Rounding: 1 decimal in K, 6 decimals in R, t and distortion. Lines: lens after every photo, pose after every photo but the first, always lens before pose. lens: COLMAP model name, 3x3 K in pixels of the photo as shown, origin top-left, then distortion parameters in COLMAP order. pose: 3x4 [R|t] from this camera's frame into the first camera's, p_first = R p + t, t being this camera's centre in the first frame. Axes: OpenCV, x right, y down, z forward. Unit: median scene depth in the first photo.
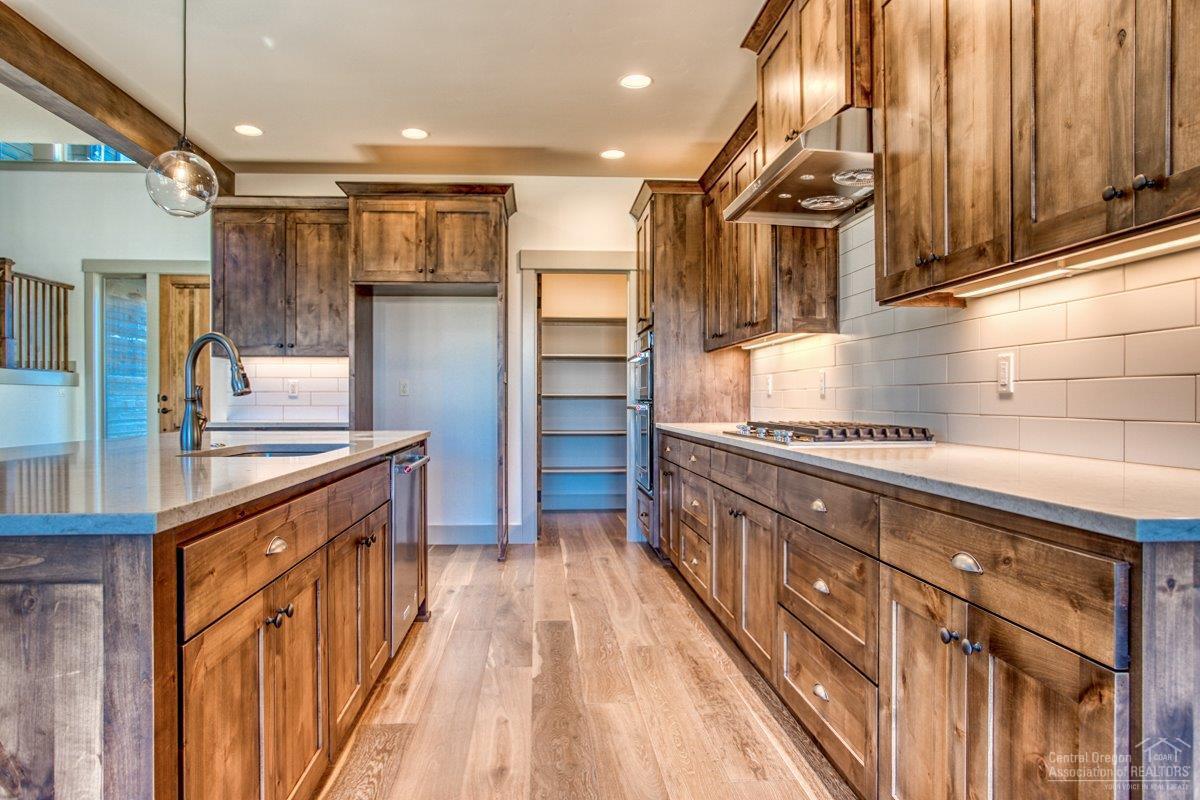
lens RADIAL K [[796.7, 0, 588.8], [0, 796.7, 401.0], [0, 0, 1]] dist [-0.023824, 0.001854]
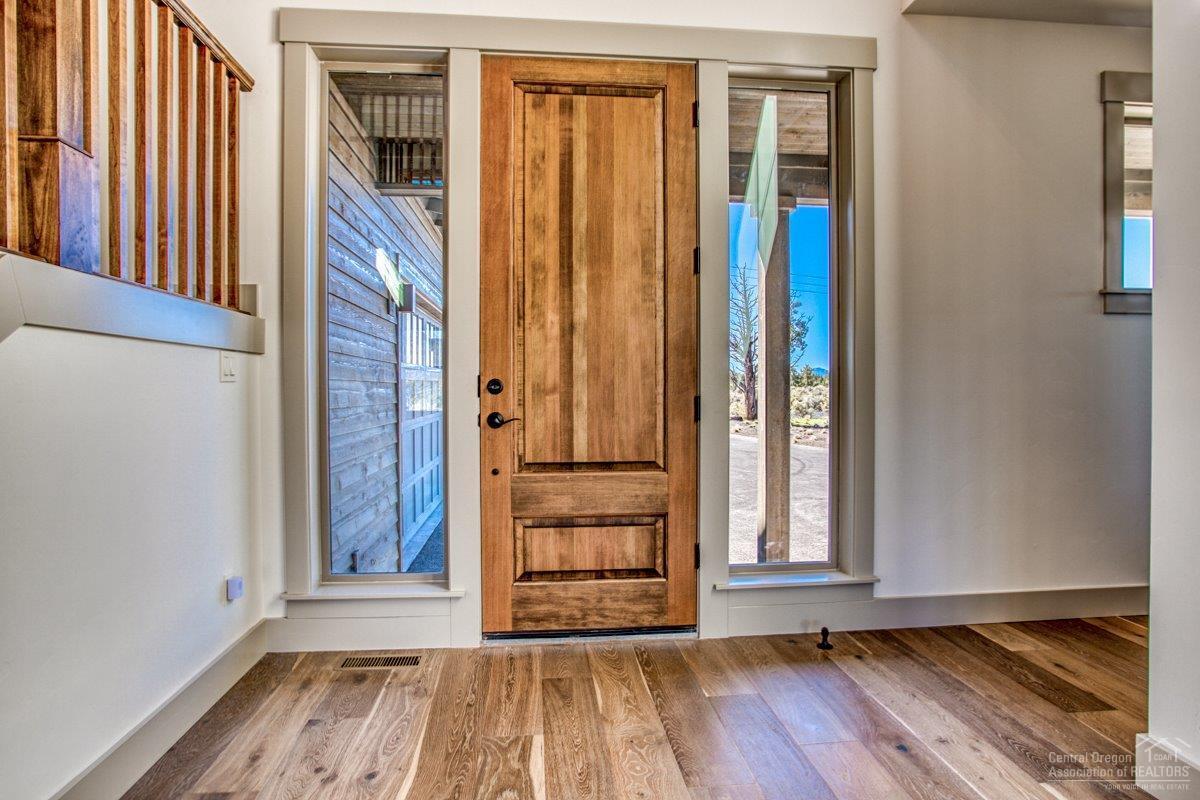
lens RADIAL K [[713.7, 0, 610.1], [0, 713.7, 395.8], [0, 0, 1]] dist [-0.052199, 0.014451]
pose [[0.999625, -0.001739, 0.027320, -0.491427], [0.001589, 0.999984, 0.005489, -0.000990], [-0.027329, -0.005444, 0.999612, 0.665005]]
